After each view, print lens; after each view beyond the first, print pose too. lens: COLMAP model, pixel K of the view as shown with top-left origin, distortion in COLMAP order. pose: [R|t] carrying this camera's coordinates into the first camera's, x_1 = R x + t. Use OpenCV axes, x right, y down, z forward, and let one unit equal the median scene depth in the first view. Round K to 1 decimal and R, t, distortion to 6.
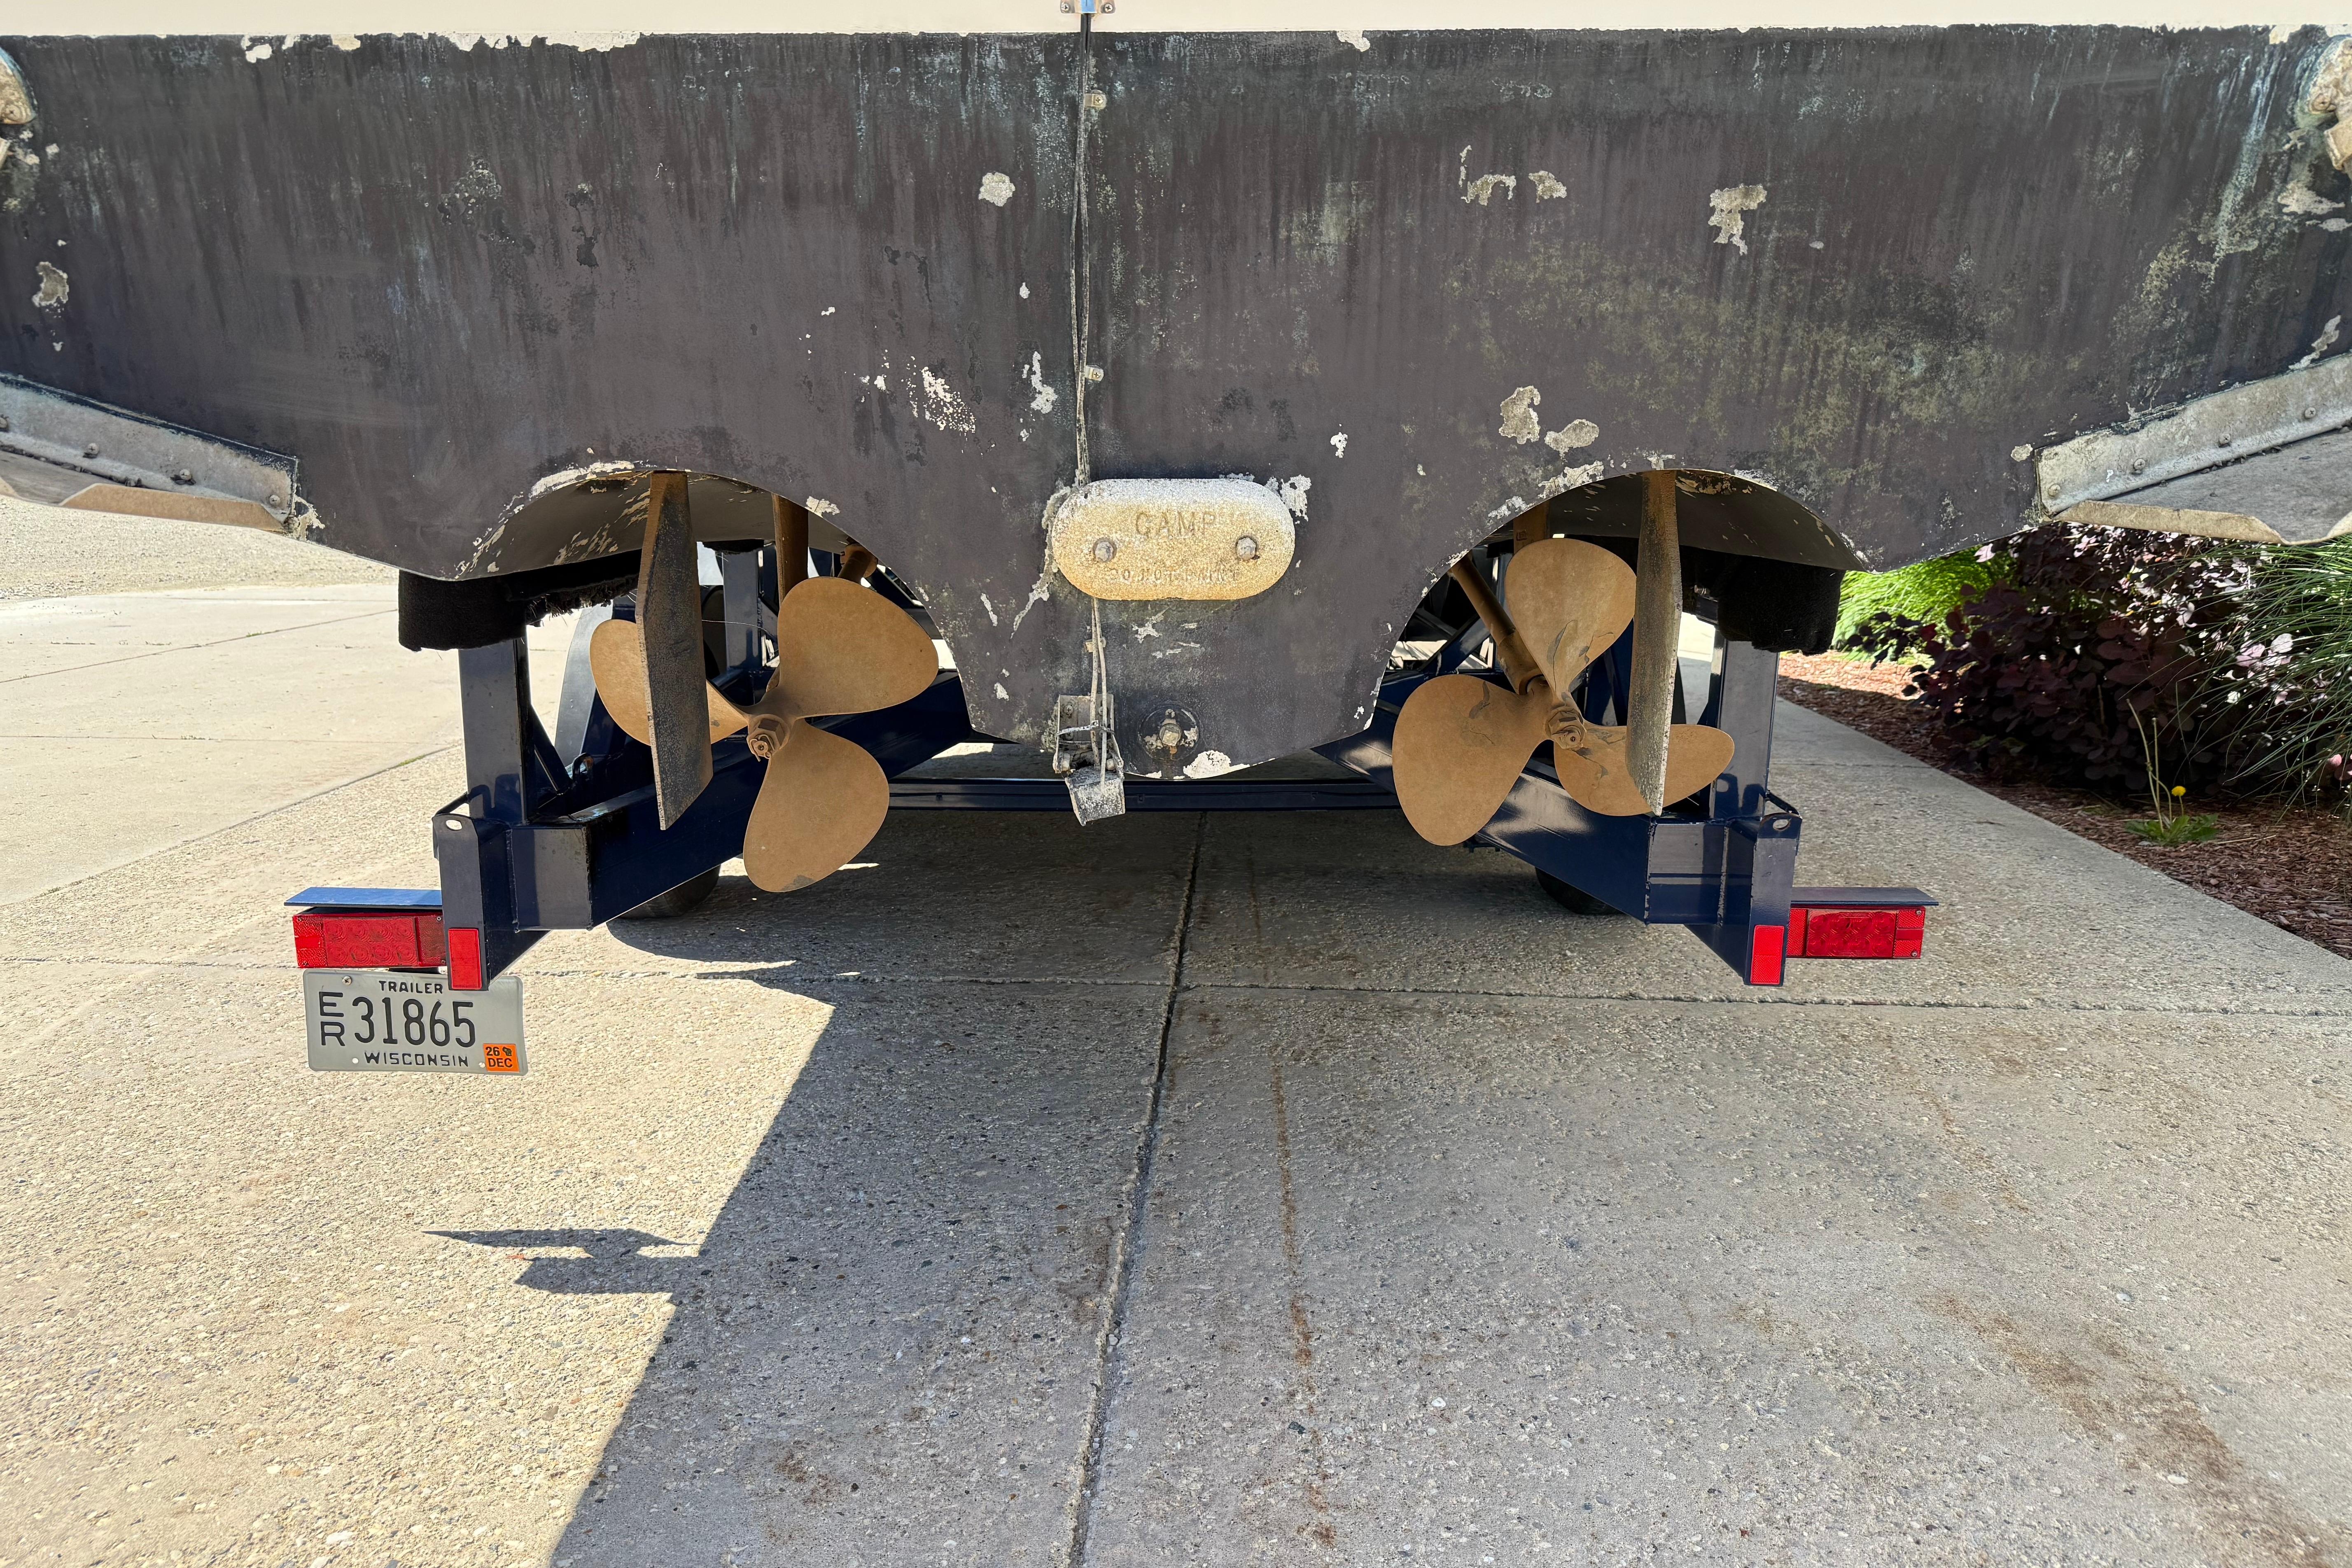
lens RADIAL K [[1684.9, 0, 1176.0], [0, 1684.9, 784.0], [0, 0, 1]] dist [0.063348, -0.083035]
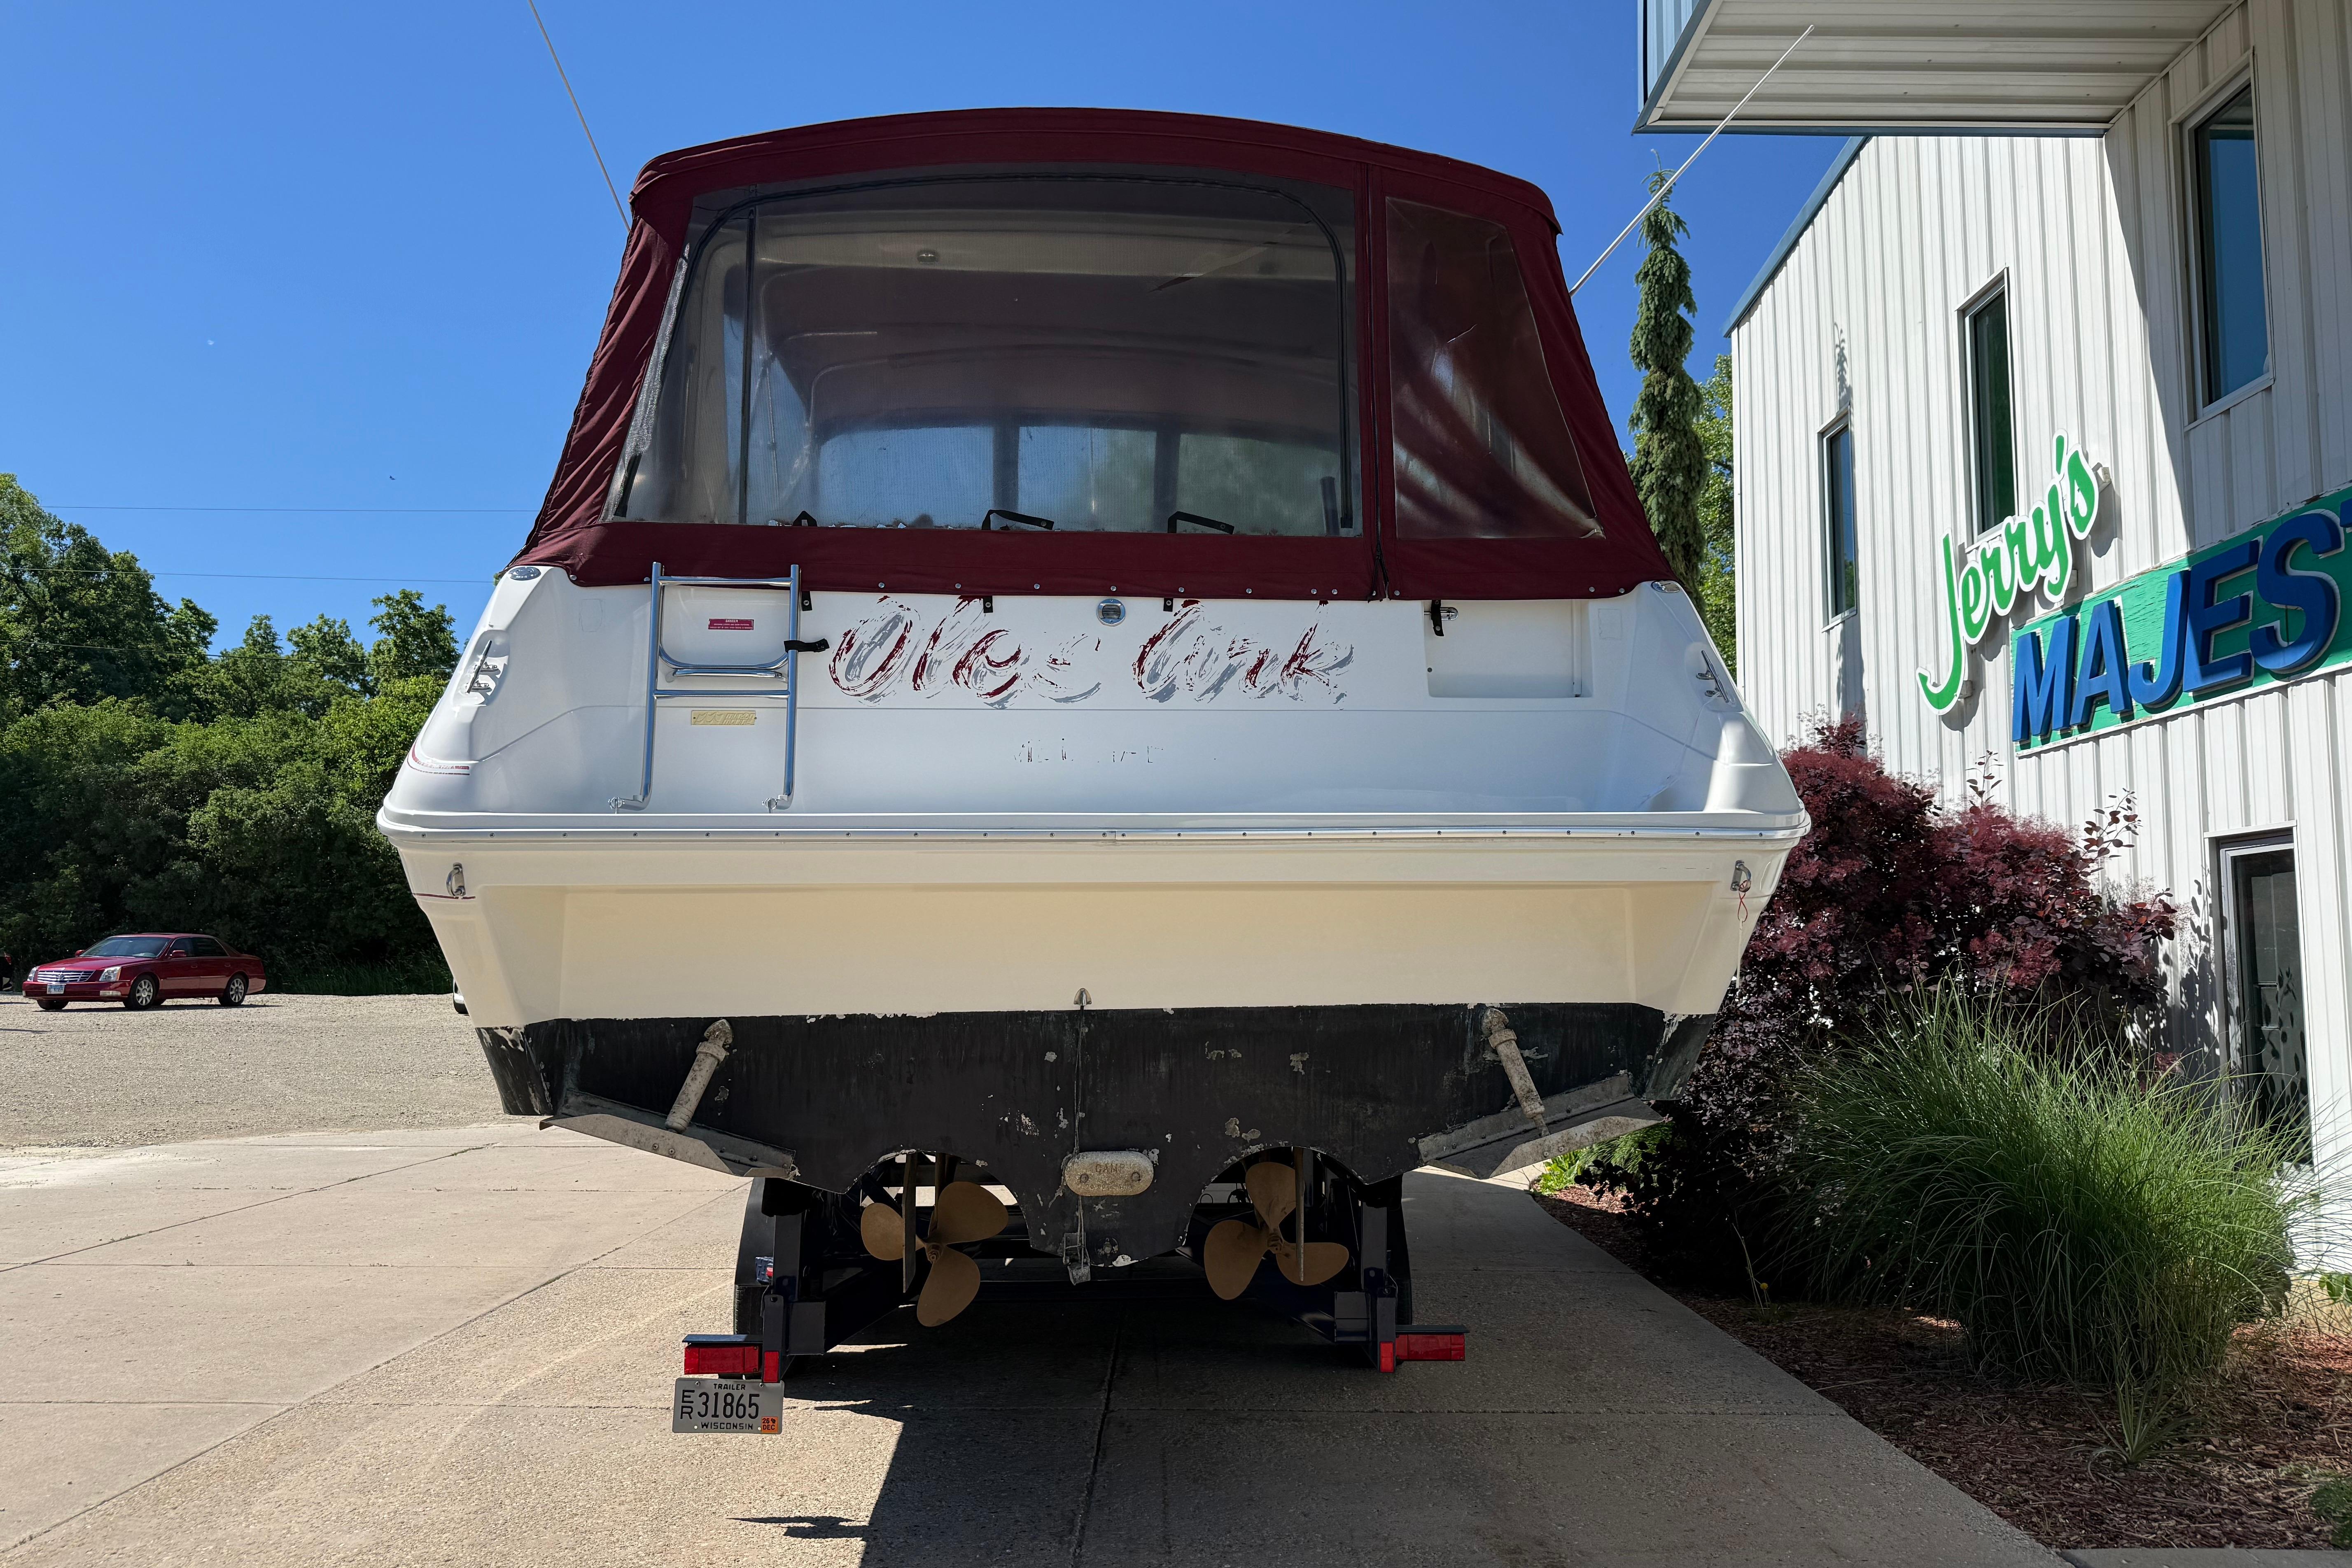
lens RADIAL K [[1682.1, 0, 1176.0], [0, 1682.1, 784.0], [0, 0, 1]] dist [0.180771, -0.389122]
pose [[0.998996, 0.002016, 0.044763, -0.017551], [0.011245, 0.955734, -0.294018, 0.061530], [-0.043375, 0.294226, 0.954751, -1.792858]]
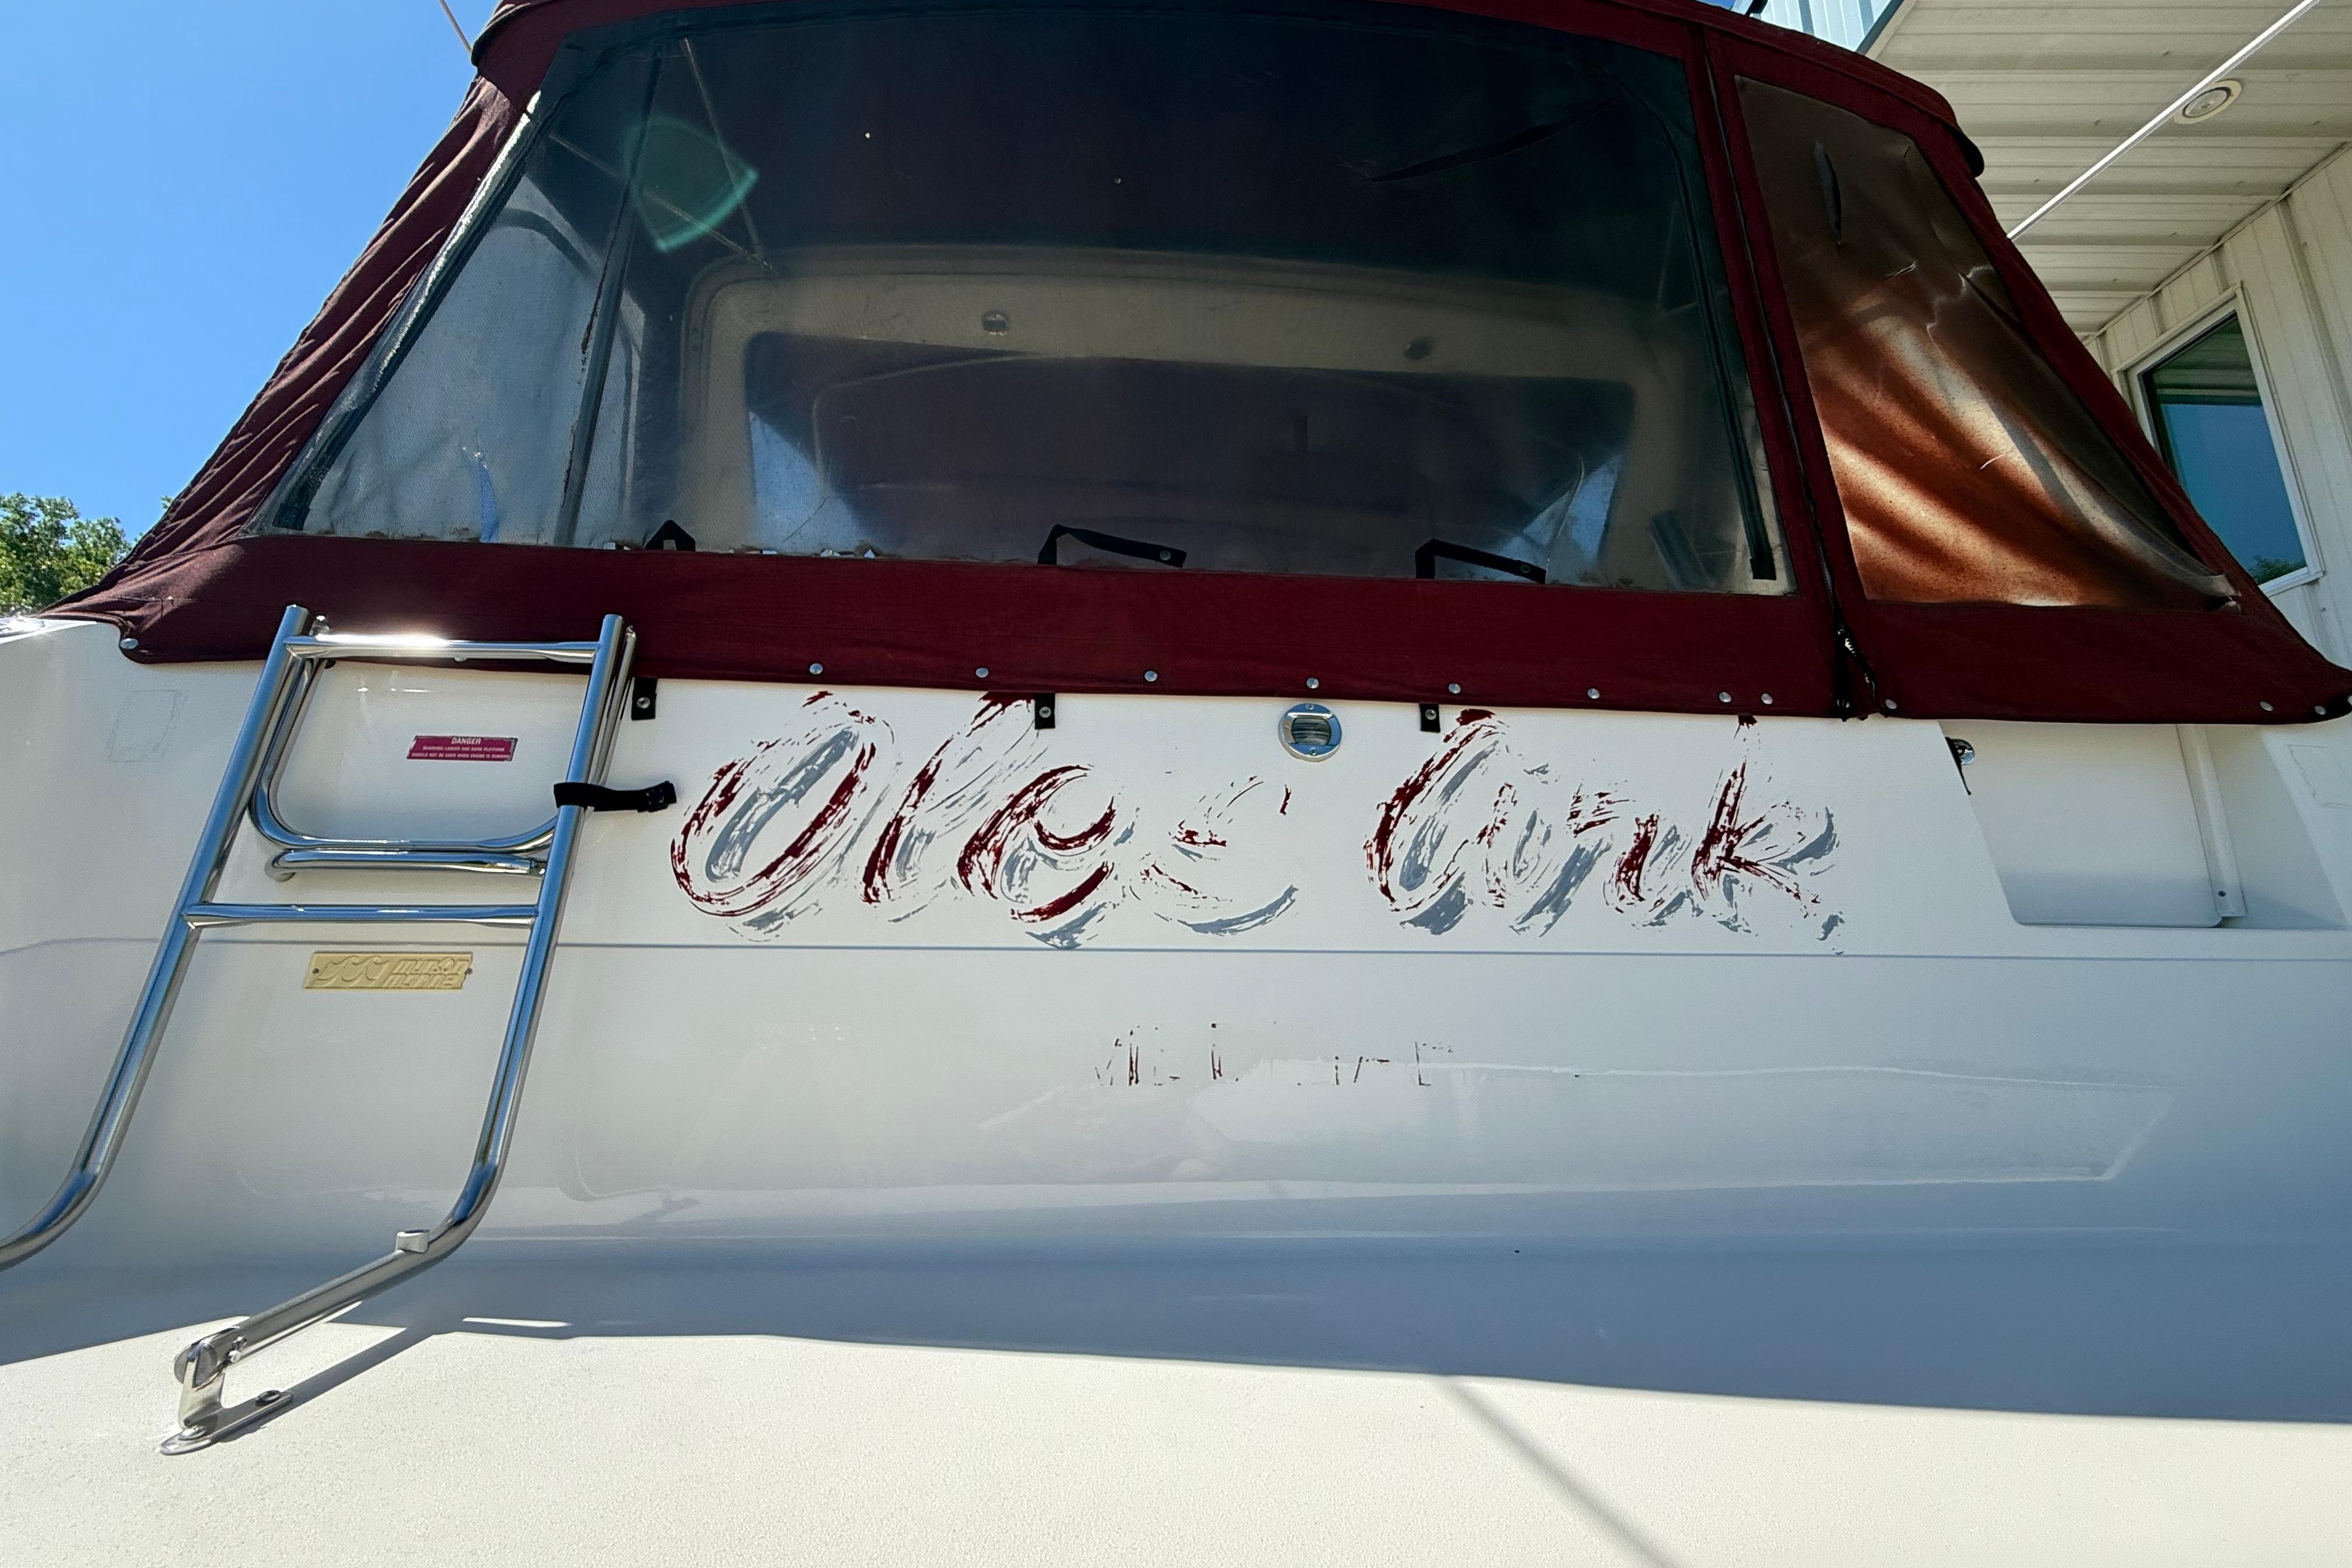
lens RADIAL K [[950.6, 0, 1167.4], [0, 950.6, 769.2], [0, 0, 1]] dist [0.001321, 0.000429]
pose [[0.998872, 0.019157, 0.043442, -0.143916], [0.000977, 0.906504, -0.422196, -0.717286], [-0.047469, 0.421762, 0.905463, 0.197246]]
